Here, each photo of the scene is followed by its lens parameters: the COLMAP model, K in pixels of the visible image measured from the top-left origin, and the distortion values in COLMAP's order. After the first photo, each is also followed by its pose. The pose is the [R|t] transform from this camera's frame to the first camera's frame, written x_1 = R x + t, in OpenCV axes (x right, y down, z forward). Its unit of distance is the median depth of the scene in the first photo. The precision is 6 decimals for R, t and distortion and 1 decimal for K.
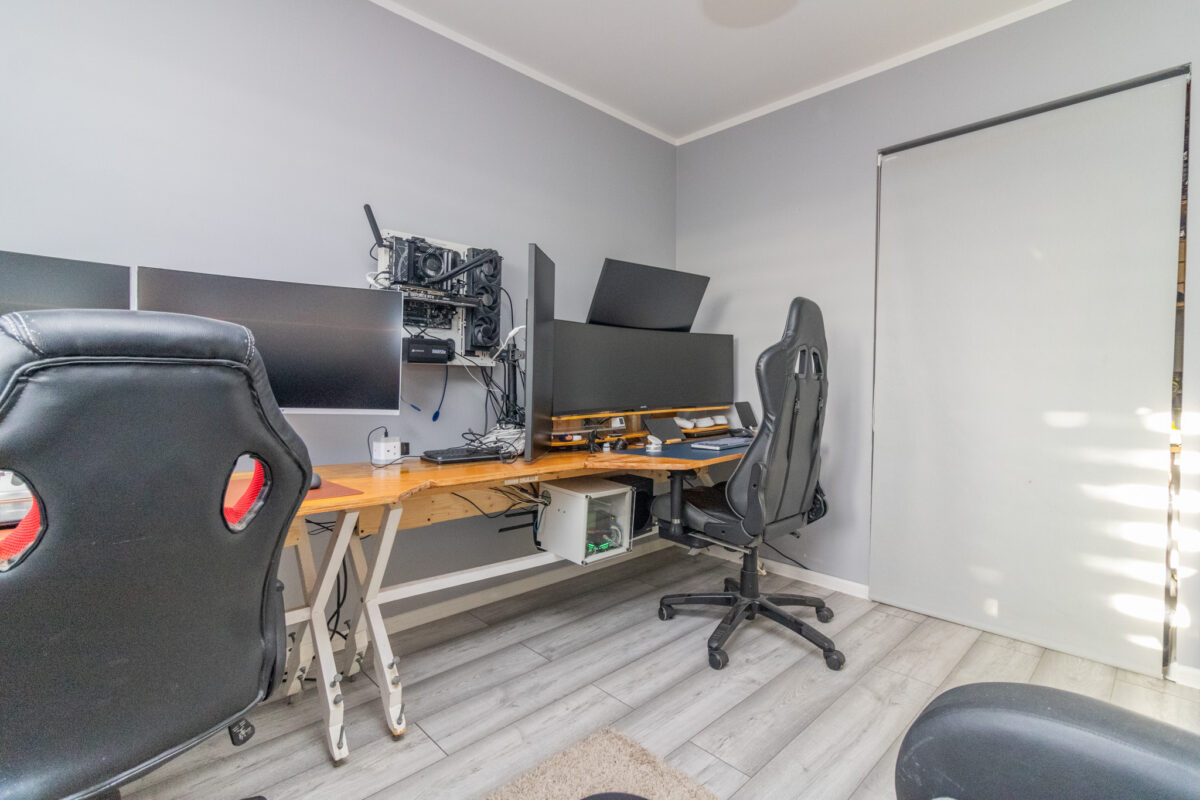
lens RADIAL K [[574.2, 0, 597.5], [0, 574.2, 394.9], [0, 0, 1]] dist [0.000250, 0.001947]
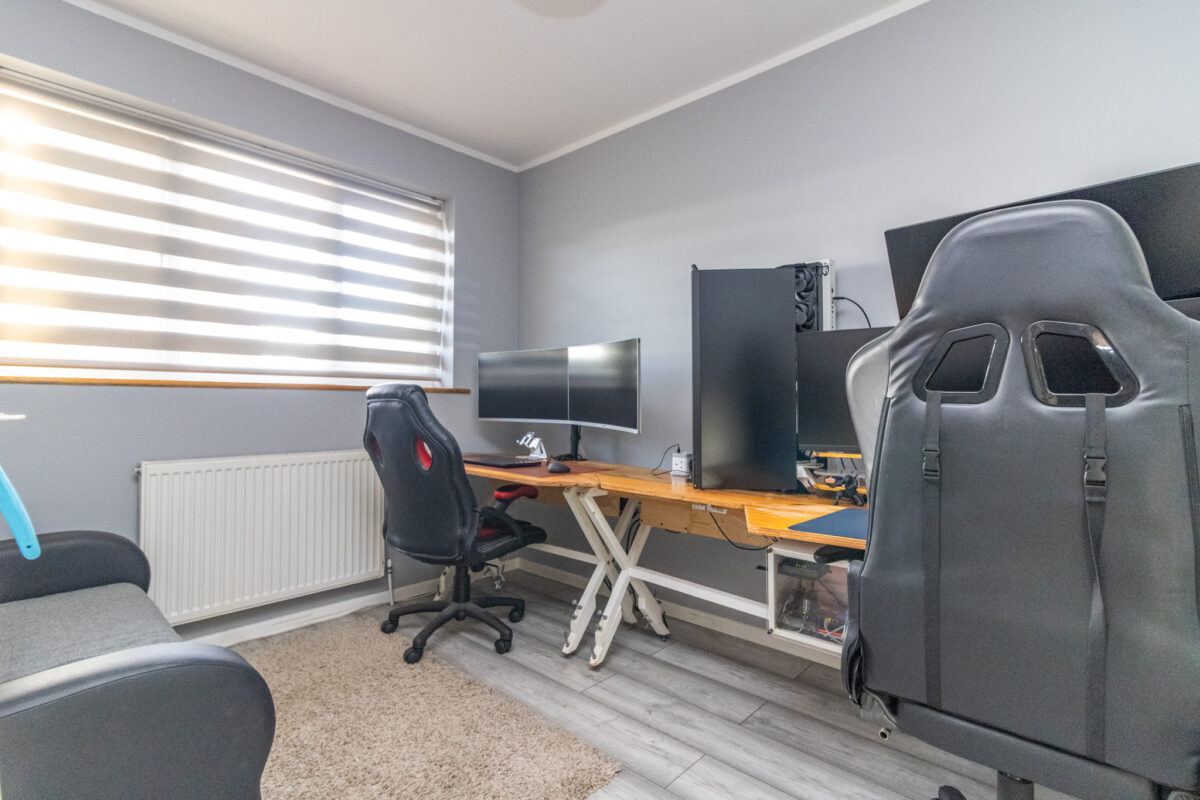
lens RADIAL K [[574.2, 0, 597.5], [0, 574.2, 399.4], [0, 0, 1]] dist [0.000250, 0.001947]
pose [[0.046416, -0.013483, -0.998831, 0.895100], [-0.032931, 0.999345, -0.015020, -0.017655], [0.998379, 0.033590, 0.045941, 0.811220]]
